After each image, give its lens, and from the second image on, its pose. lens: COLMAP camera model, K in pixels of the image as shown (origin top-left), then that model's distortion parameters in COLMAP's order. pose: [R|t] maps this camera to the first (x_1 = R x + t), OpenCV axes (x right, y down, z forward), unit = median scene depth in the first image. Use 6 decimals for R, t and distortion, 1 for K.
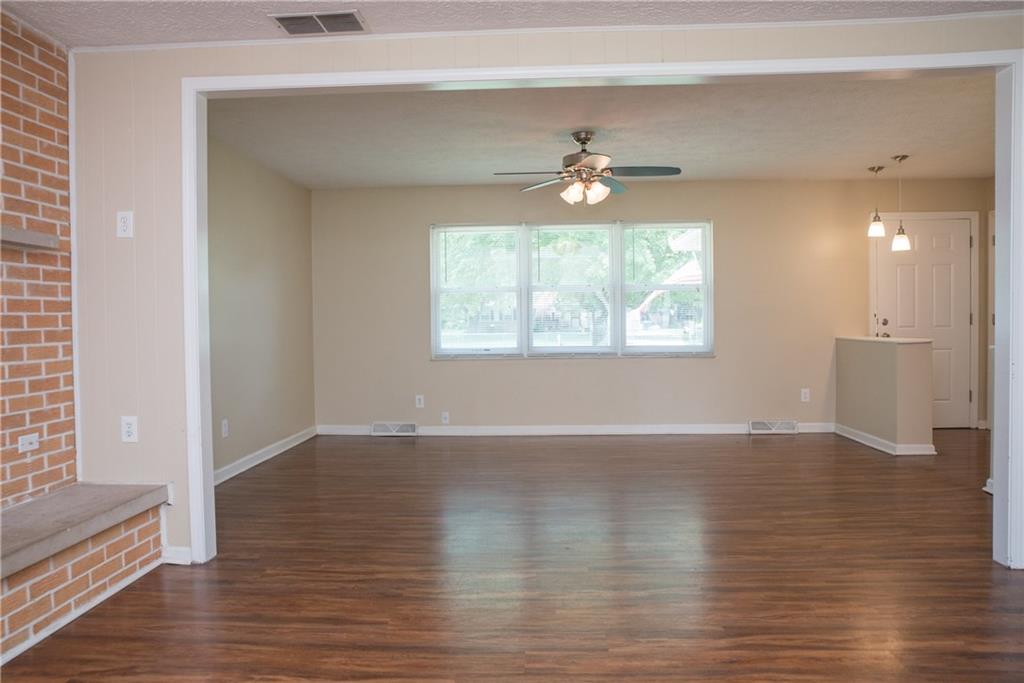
lens RADIAL K [[703.3, 0, 508.5], [0, 703.3, 344.3], [0, 0, 1]] dist [-0.119403, 0.077628]
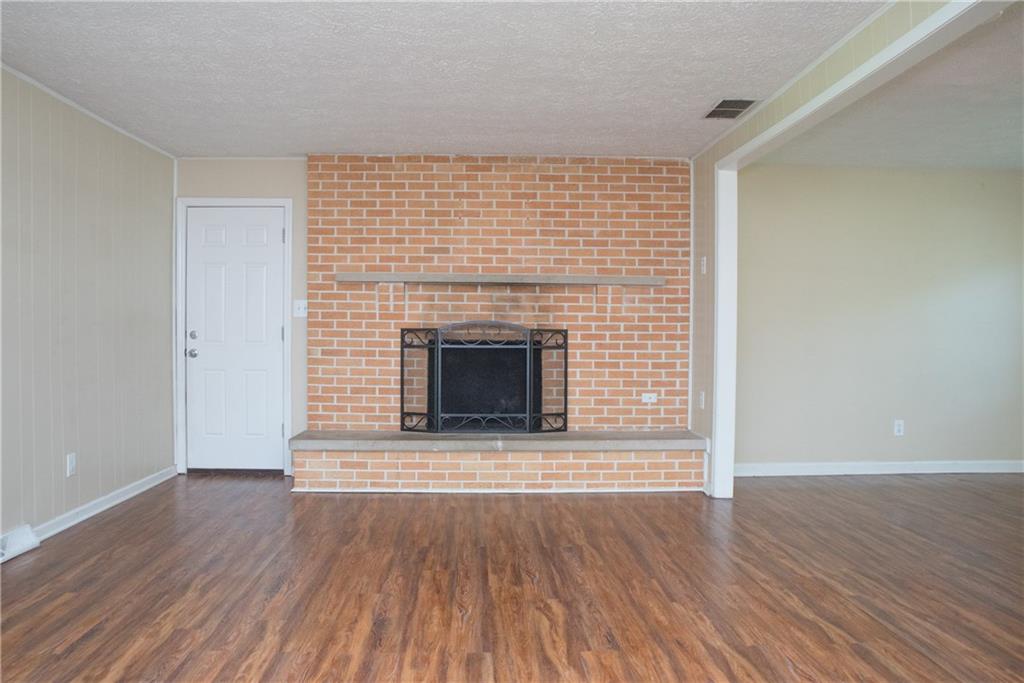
lens RADIAL K [[703.3, 0, 504.9], [0, 703.3, 348.3], [0, 0, 1]] dist [-0.119403, 0.077628]
pose [[0.095130, 0.037864, -0.994744, 1.000315], [-0.040451, 0.998598, 0.034142, -0.026901], [0.994643, 0.036991, 0.096529, 0.429987]]
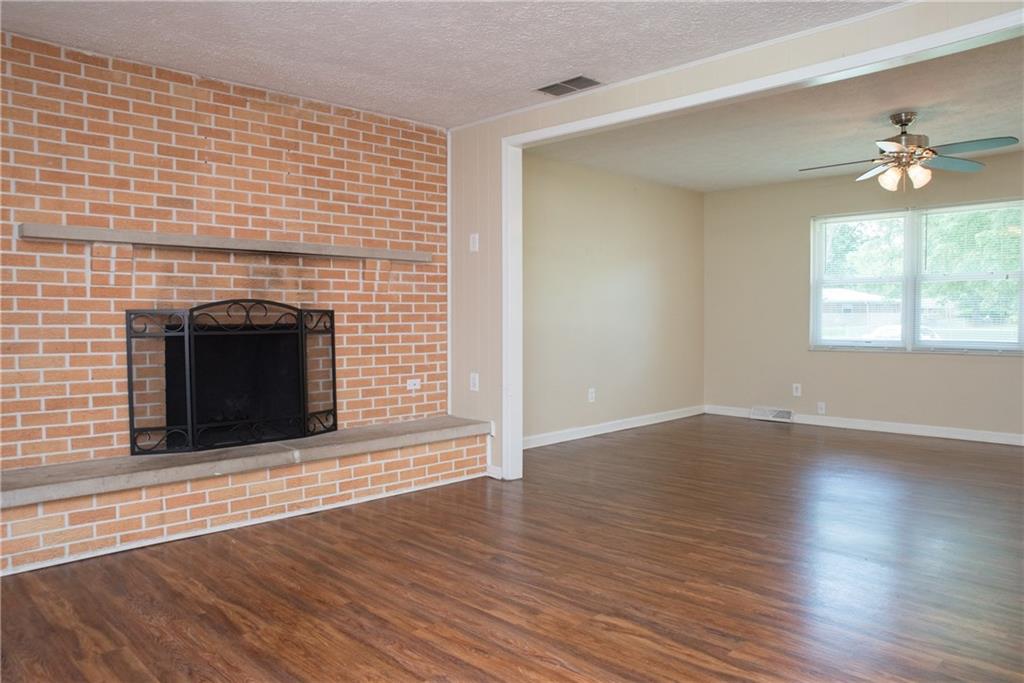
lens RADIAL K [[703.3, 0, 504.5], [0, 703.3, 343.7], [0, 0, 1]] dist [-0.119403, 0.077628]
pose [[0.738857, 0.035829, -0.672909, 0.538785], [-0.027898, 0.999356, 0.022578, 0.006469], [0.673285, 0.002091, 0.739380, -0.081371]]
